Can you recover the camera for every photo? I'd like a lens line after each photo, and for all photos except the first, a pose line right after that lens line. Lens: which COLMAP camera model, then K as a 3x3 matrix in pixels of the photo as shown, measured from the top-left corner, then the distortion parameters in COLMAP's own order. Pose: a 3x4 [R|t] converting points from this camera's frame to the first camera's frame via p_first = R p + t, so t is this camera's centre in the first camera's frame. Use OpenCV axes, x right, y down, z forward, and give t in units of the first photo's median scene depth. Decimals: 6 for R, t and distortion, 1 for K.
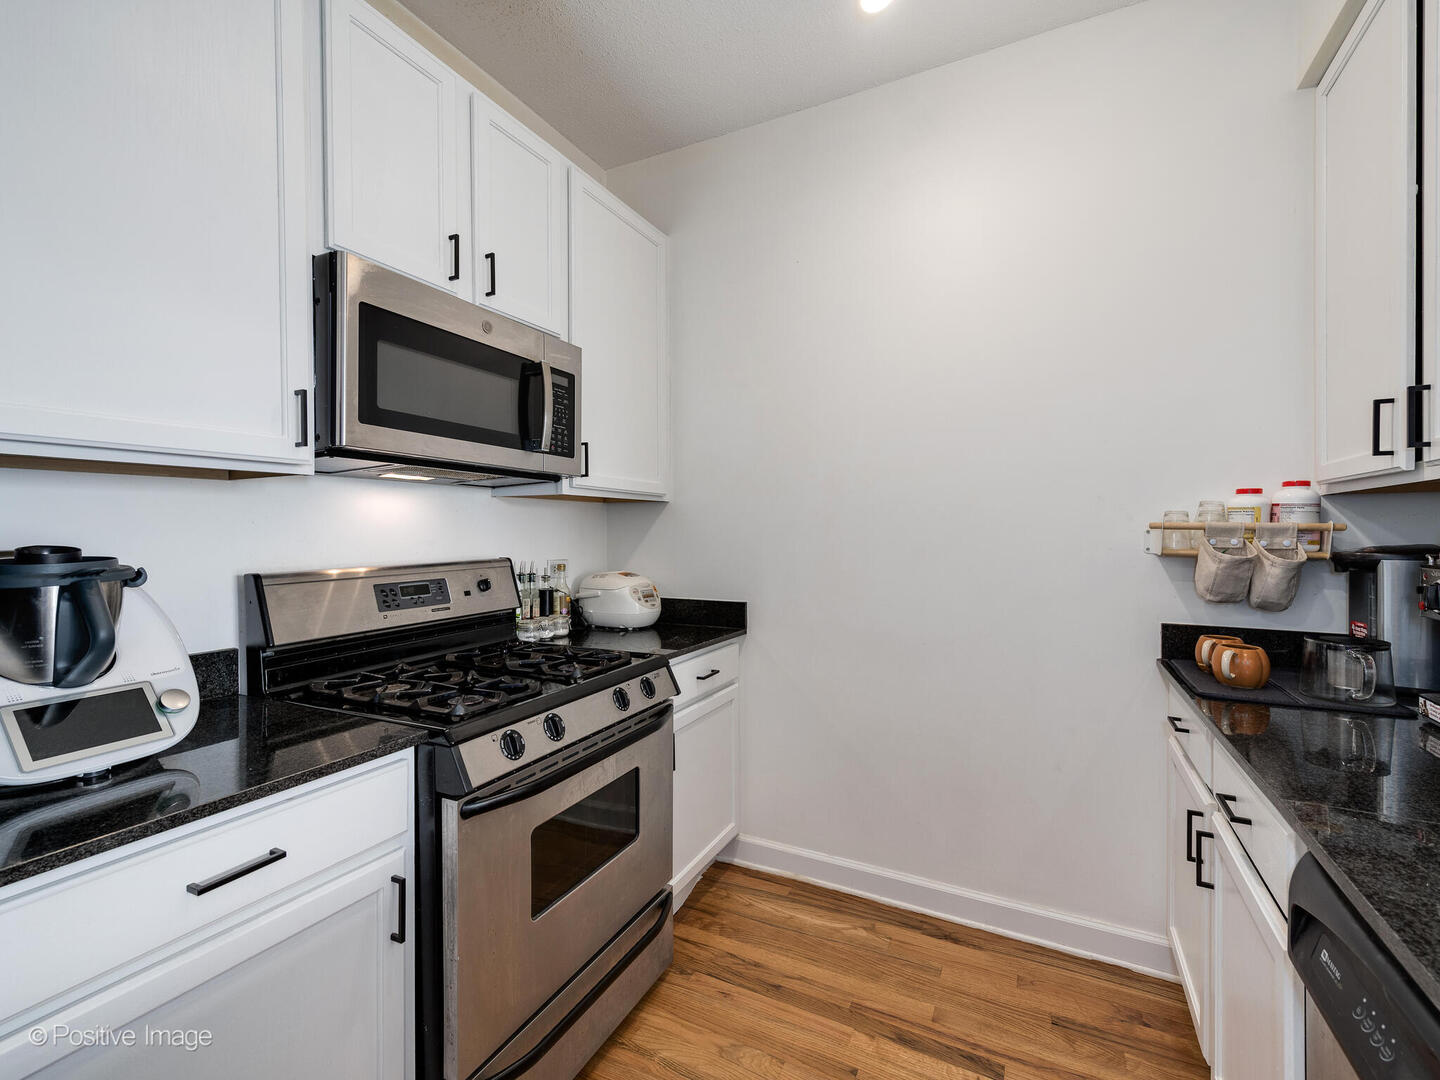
lens RADIAL K [[637.9, 0, 727.2], [0, 637.9, 532.9], [0, 0, 1]] dist [0.010938, -0.001077]
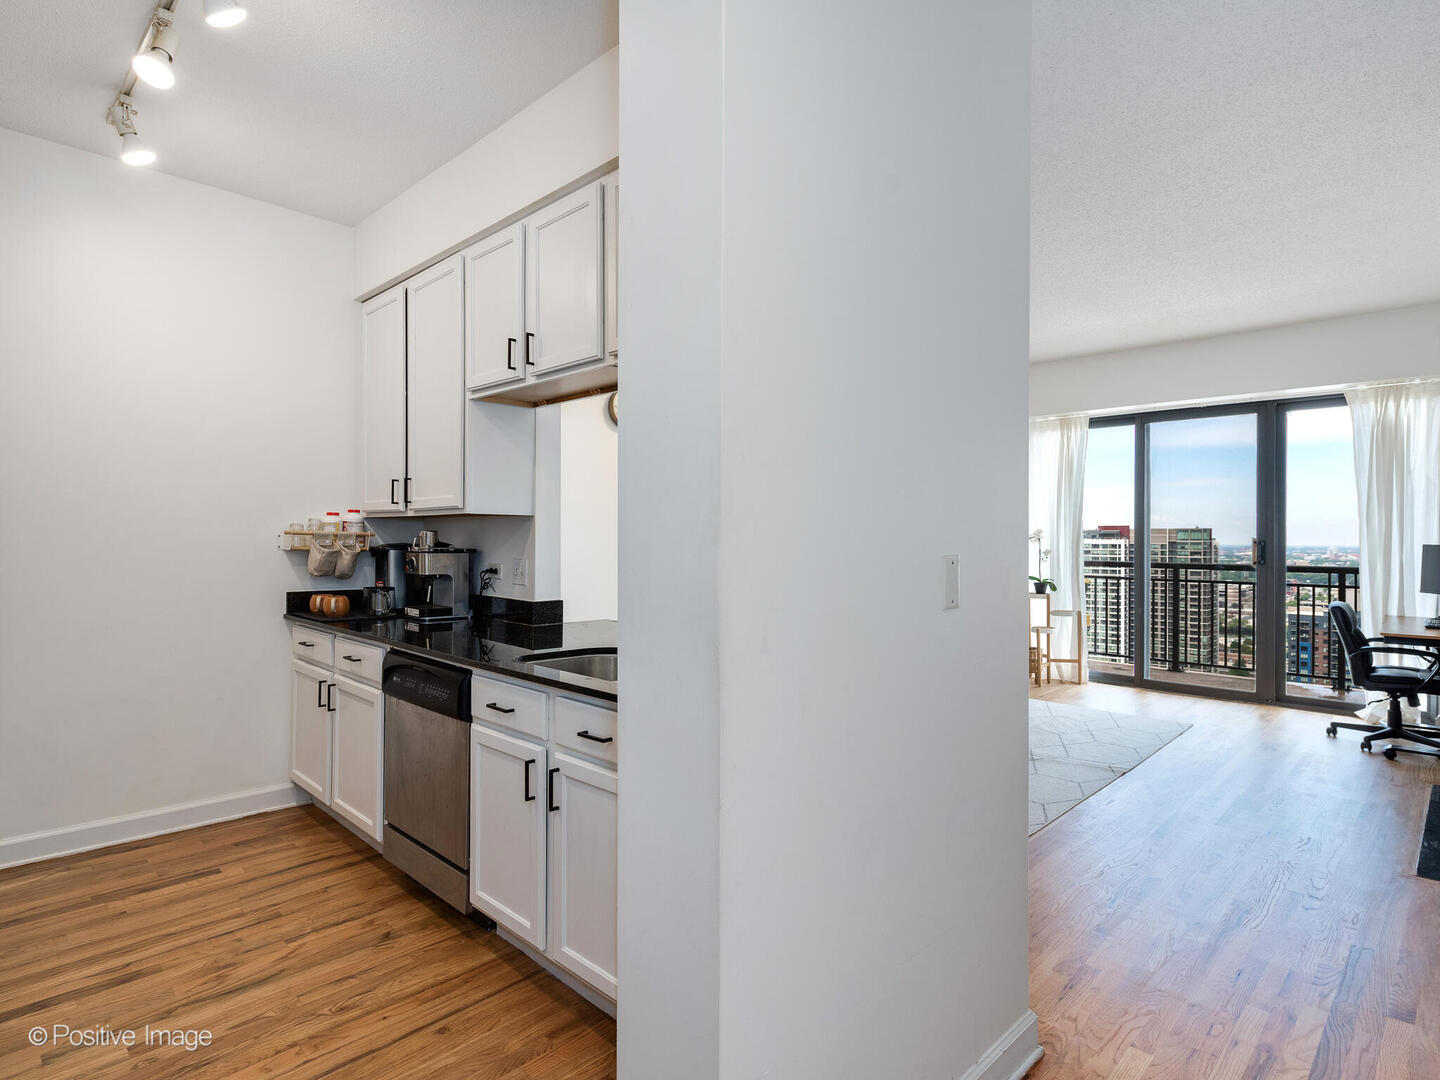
lens RADIAL K [[781.9, 0, 720.6], [0, 781.9, 537.7], [0, 0, 1]] dist [0.011983, -0.002215]
pose [[0.304706, 0.001877, 0.952445, -0.956386], [-0.007180, 0.999974, 0.000326, -0.006961], [-0.952419, -0.006938, 0.304712, -0.710495]]
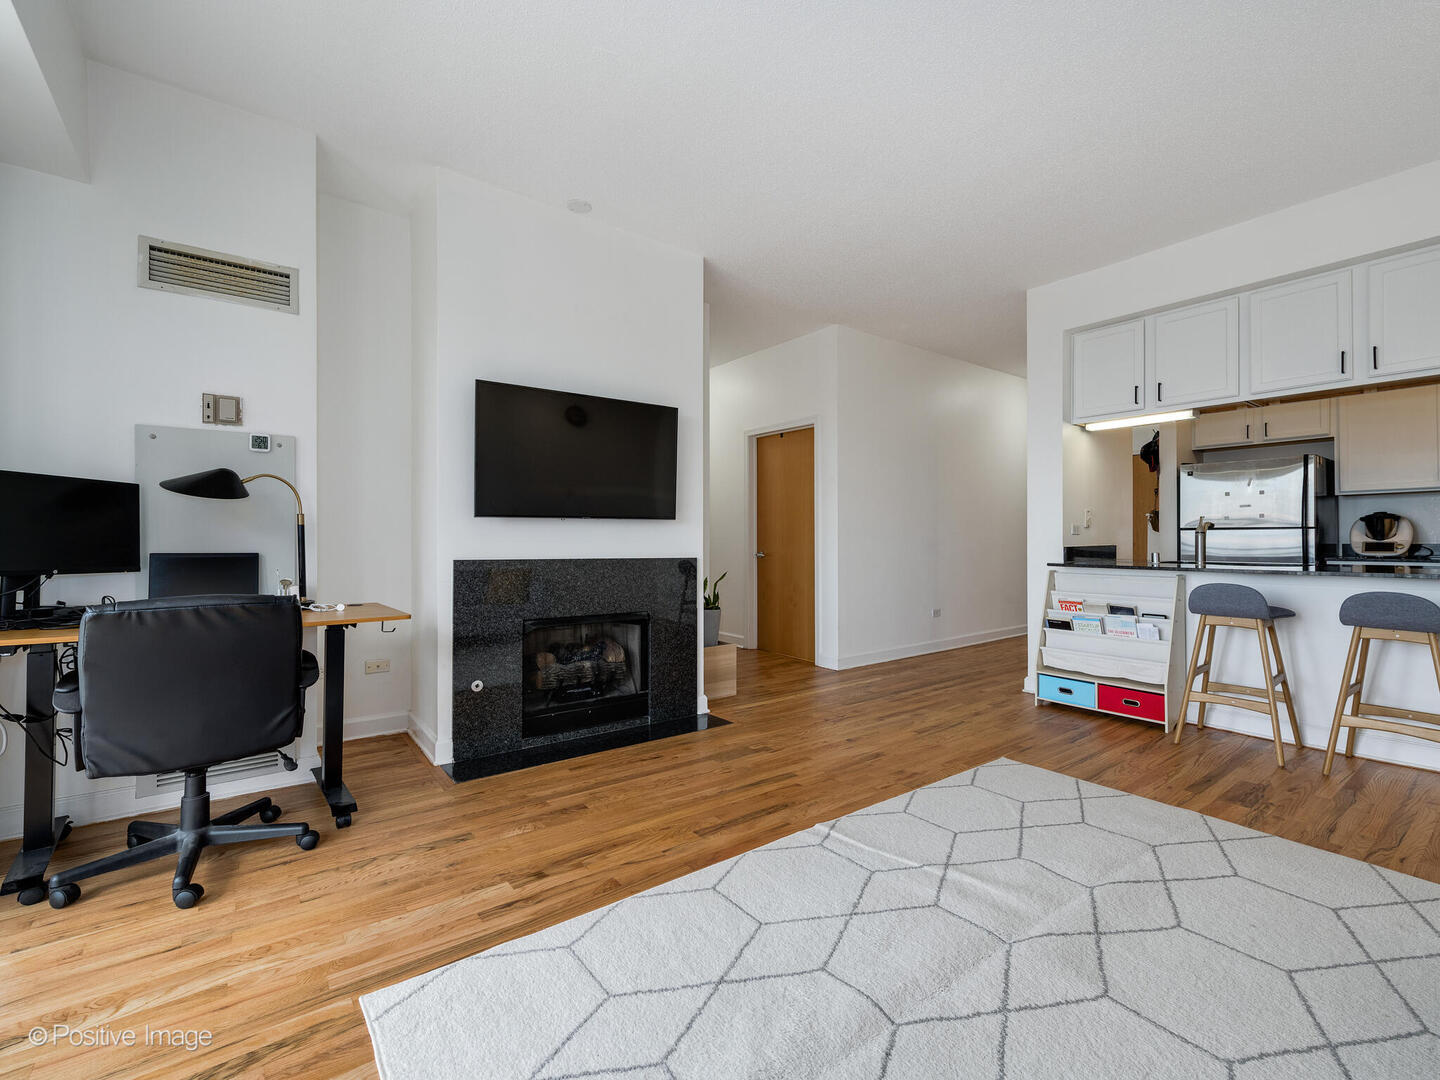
lens RADIAL K [[637.9, 0, 719.4], [0, 637.9, 538.1], [0, 0, 1]] dist [0.010938, -0.001077]
pose [[-0.445761, 0.000770, -0.895152, 3.247854], [0.001027, 0.999999, 0.000349, 0.125644], [0.895152, -0.000764, -0.445761, -0.759616]]
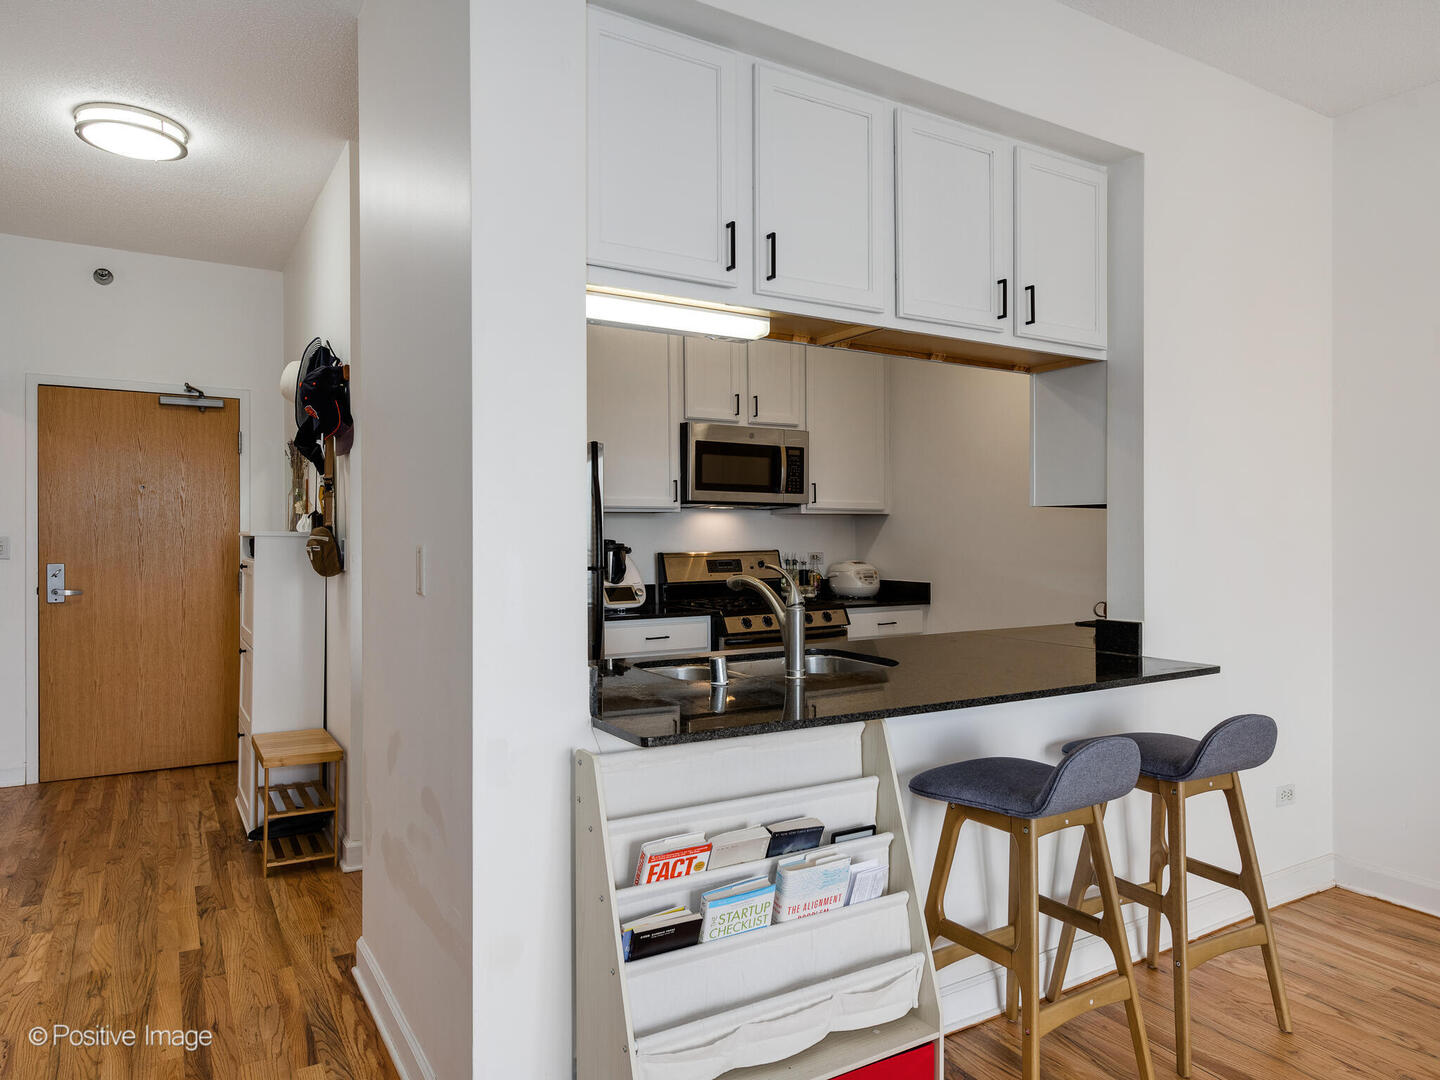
lens RADIAL K [[937.0, 0, 723.2], [0, 937.0, 540.7], [0, 0, 1]] dist [0.011487, -0.007518]
pose [[0.843465, 0.003010, -0.537176, 1.128494], [-0.000377, 0.999987, 0.005011, 0.002066], [0.537185, -0.004024, 0.843455, -1.540757]]
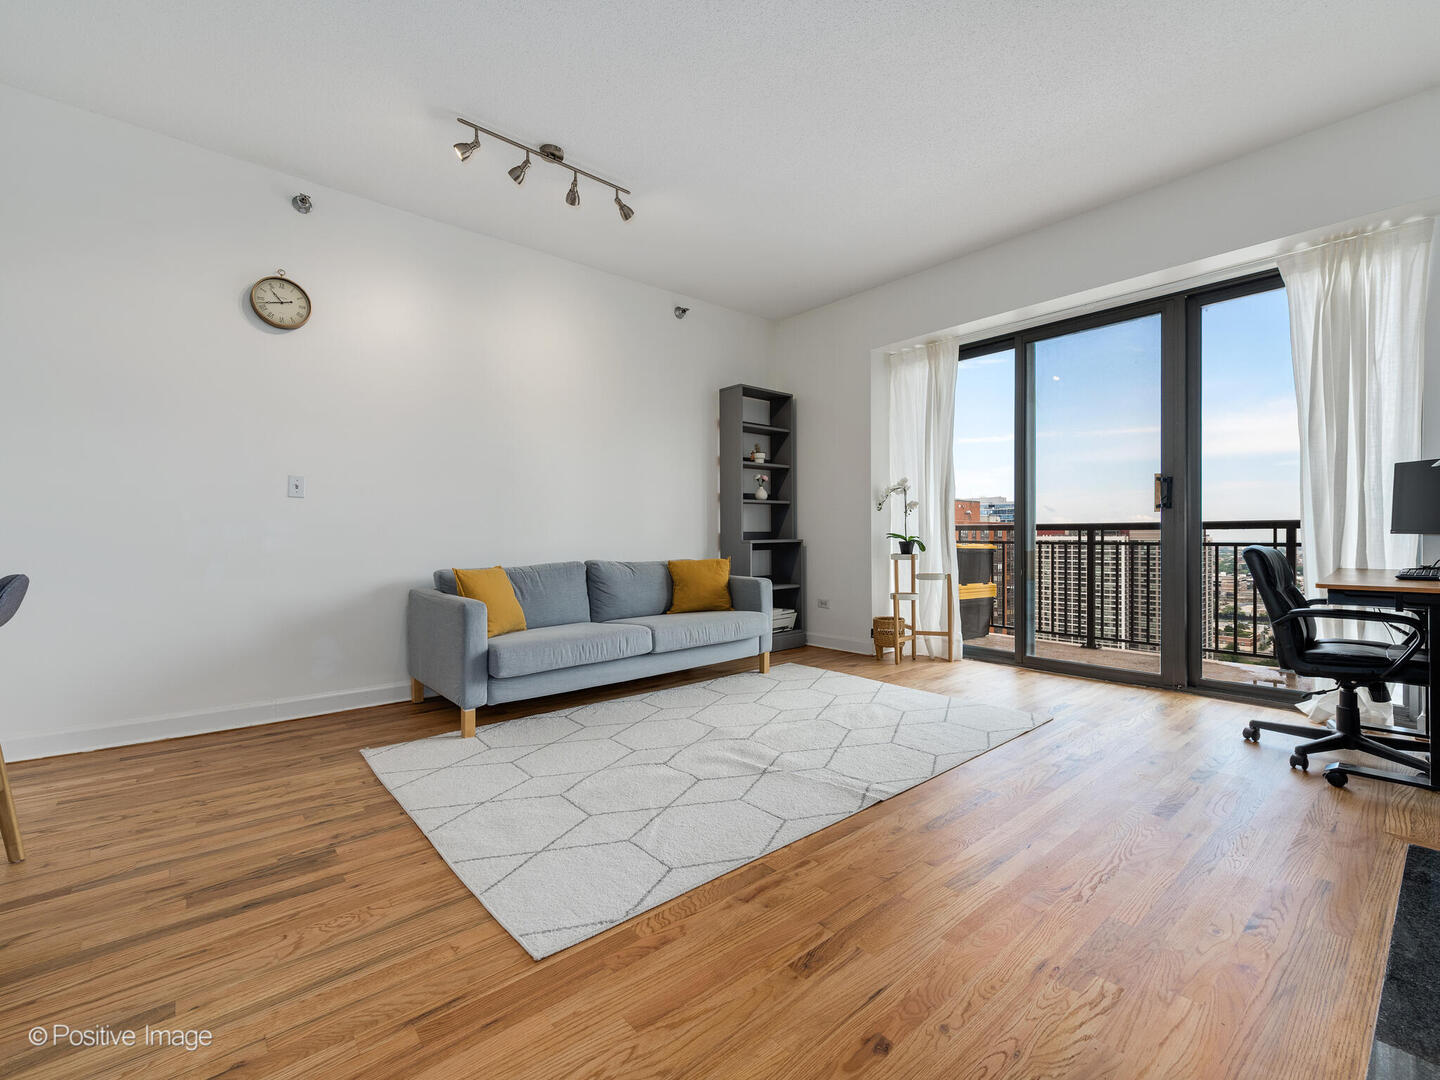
lens RADIAL K [[637.9, 0, 717.9], [0, 637.9, 537.8], [0, 0, 1]] dist [0.010938, -0.001077]
pose [[0.392205, 0.000293, 0.919878, 0.533245], [-0.001082, 0.999999, 0.000143, 0.204154], [-0.919877, -0.001051, 0.392205, -1.403881]]
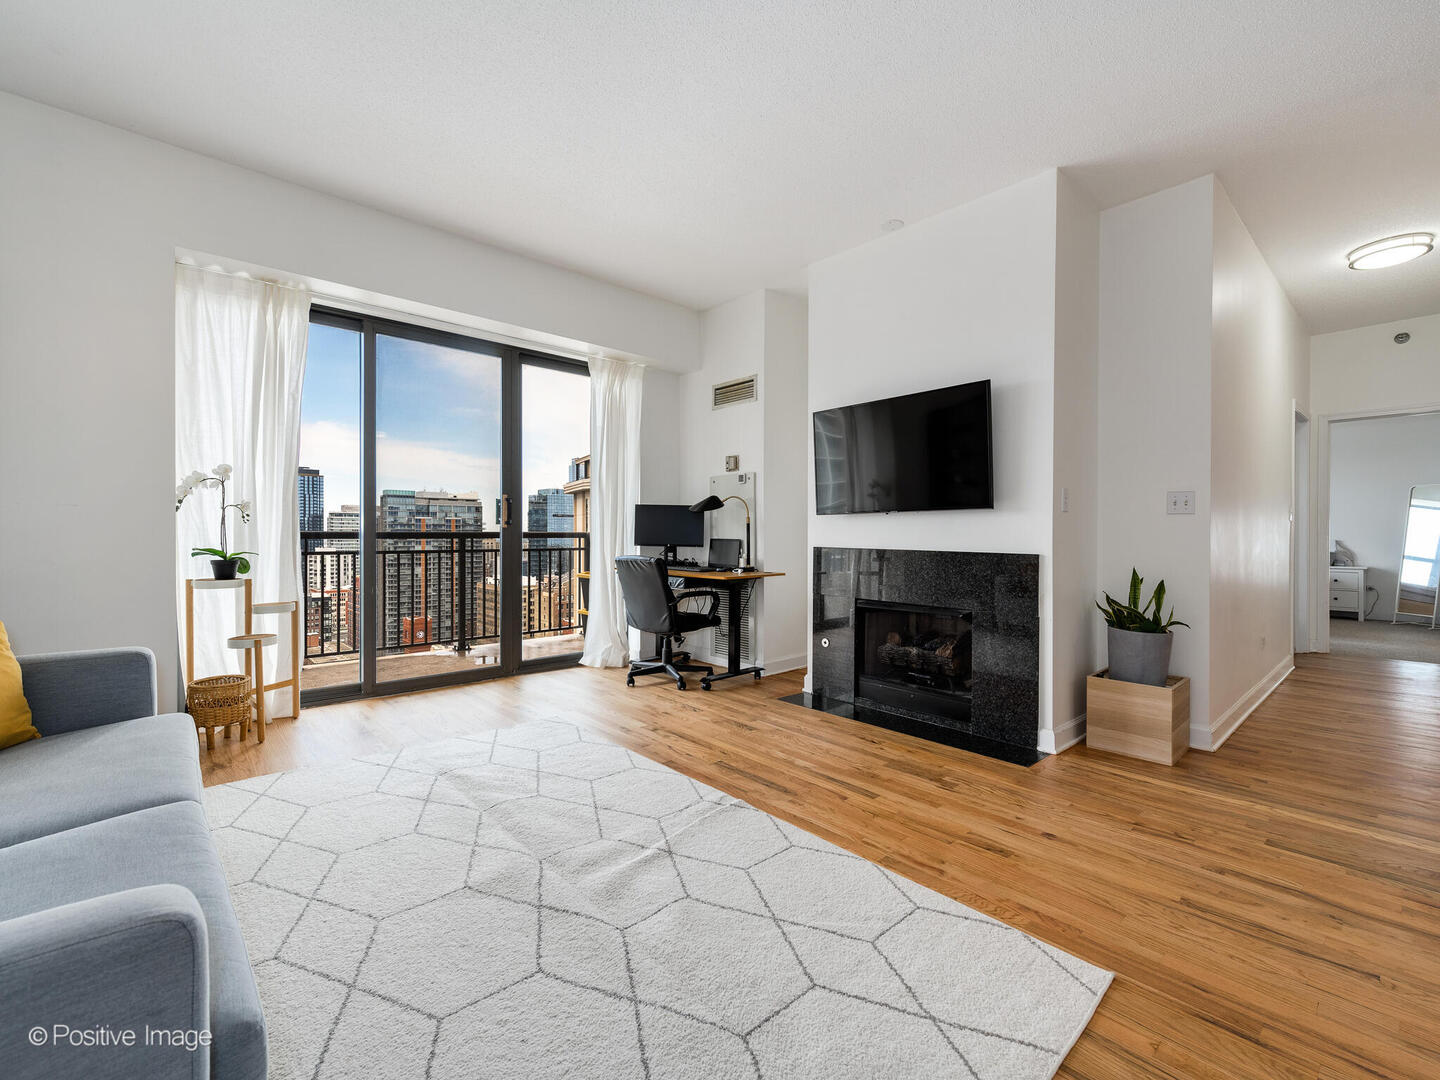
lens RADIAL K [[637.9, 0, 725.3], [0, 637.9, 537.9], [0, 0, 1]] dist [0.010938, -0.001077]
pose [[-0.932933, -0.003429, 0.360033, 1.407767], [-0.002303, 0.999991, 0.003558, 0.144821], [-0.360042, 0.002490, -0.932933, 0.191127]]
